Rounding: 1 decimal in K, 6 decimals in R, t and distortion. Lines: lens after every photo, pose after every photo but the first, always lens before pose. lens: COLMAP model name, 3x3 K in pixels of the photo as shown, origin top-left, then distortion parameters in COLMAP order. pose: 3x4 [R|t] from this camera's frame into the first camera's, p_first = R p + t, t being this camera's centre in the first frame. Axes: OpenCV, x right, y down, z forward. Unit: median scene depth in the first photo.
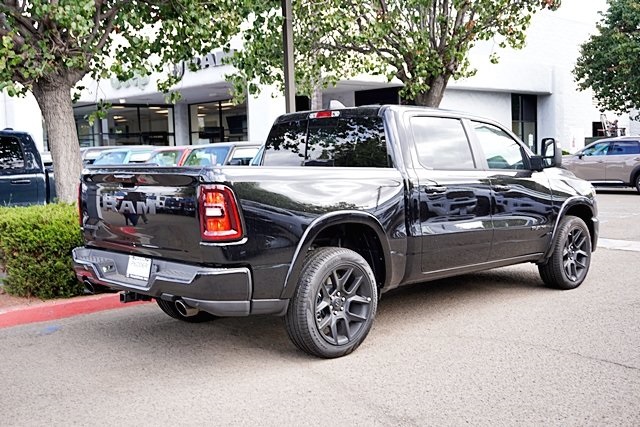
lens RADIAL K [[718.1, 0, 320.0], [0, 718.1, 213.5], [0, 0, 1]] dist [0.004432, 0.002519]
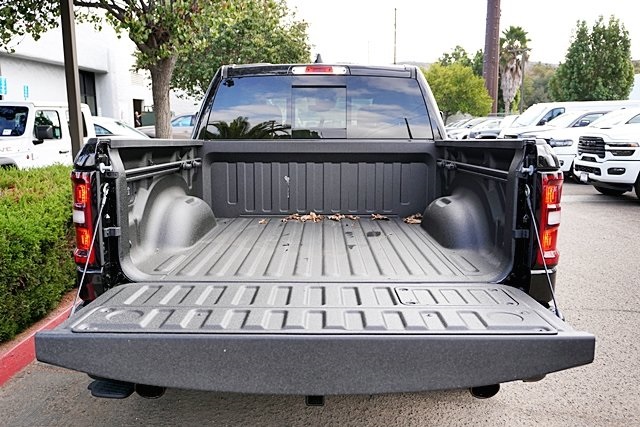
lens RADIAL K [[556.3, 0, 320.0], [0, 556.3, 213.5], [0, 0, 1]] dist [-0.017346, -0.003574]
pose [[0.702979, -0.095229, 0.704806, -0.498081], [0.042299, 0.994839, 0.092228, -0.045828], [-0.709951, -0.035022, 0.703379, 0.664789]]
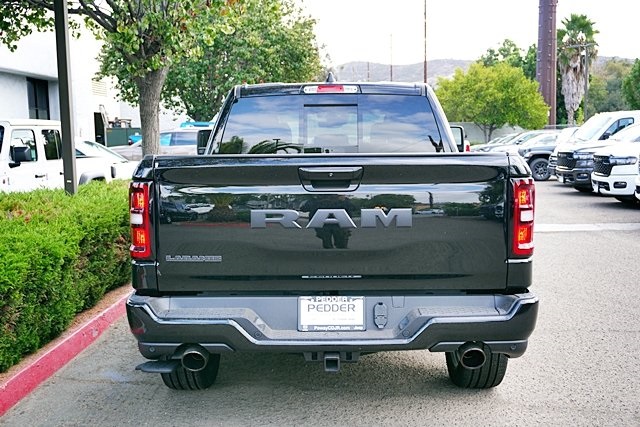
lens RADIAL K [[739.3, 0, 320.0], [0, 739.3, 213.5], [0, 0, 1]] dist [-0.010680, -0.004895]
pose [[0.712993, -0.058256, 0.698747, -0.667807], [0.052679, 0.998177, 0.029466, -0.030449], [-0.699189, 0.015800, 0.714762, 0.500645]]
